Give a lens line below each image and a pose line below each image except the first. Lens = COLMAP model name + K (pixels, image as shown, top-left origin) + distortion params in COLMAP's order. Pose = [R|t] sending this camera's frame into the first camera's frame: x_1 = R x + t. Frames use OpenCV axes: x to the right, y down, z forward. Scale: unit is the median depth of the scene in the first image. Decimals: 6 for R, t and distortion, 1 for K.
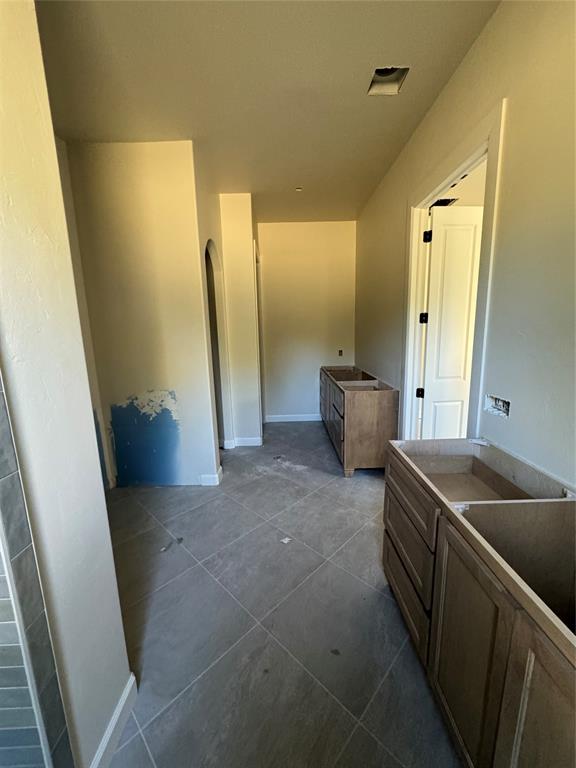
lens RADIAL K [[307.6, 0, 288.6], [0, 307.6, 383.1], [0, 0, 1]] dist [-0.009346, 0.000989]
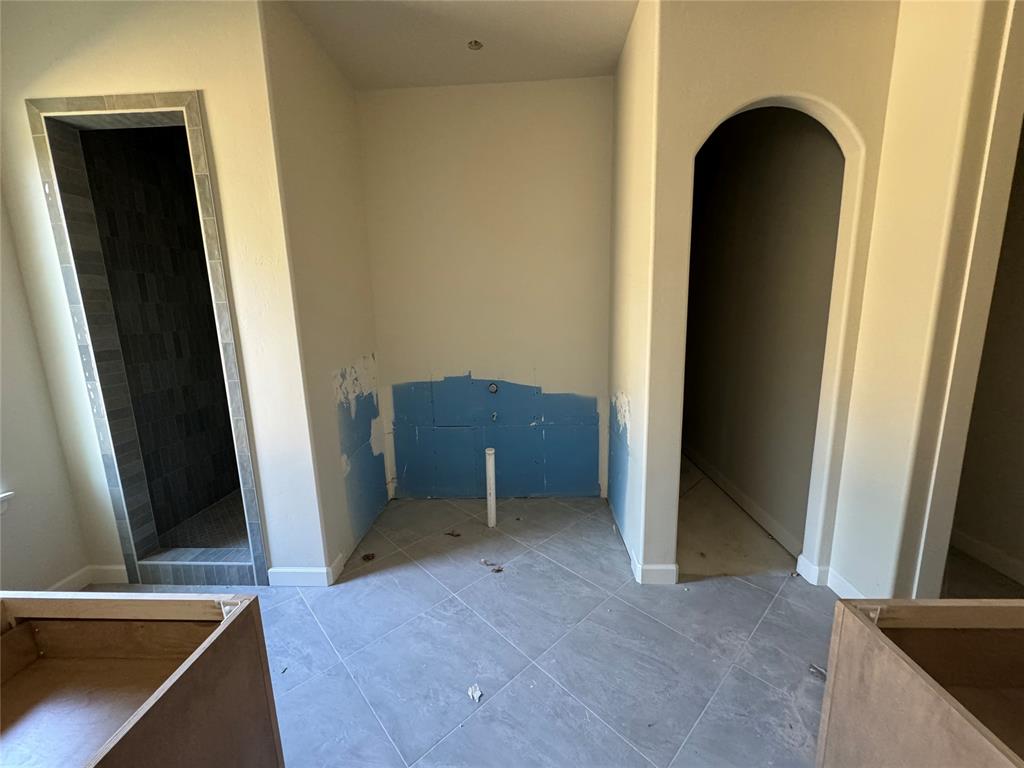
lens RADIAL K [[410.2, 0, 512.0], [0, 410.2, 382.7], [0, 0, 1]] dist [-0.009346, 0.000989]
pose [[-0.058188, 0.202803, -0.977489, 0.481503], [-0.159095, 0.964751, 0.209631, -0.154102], [0.985547, 0.167711, -0.023872, 0.804606]]
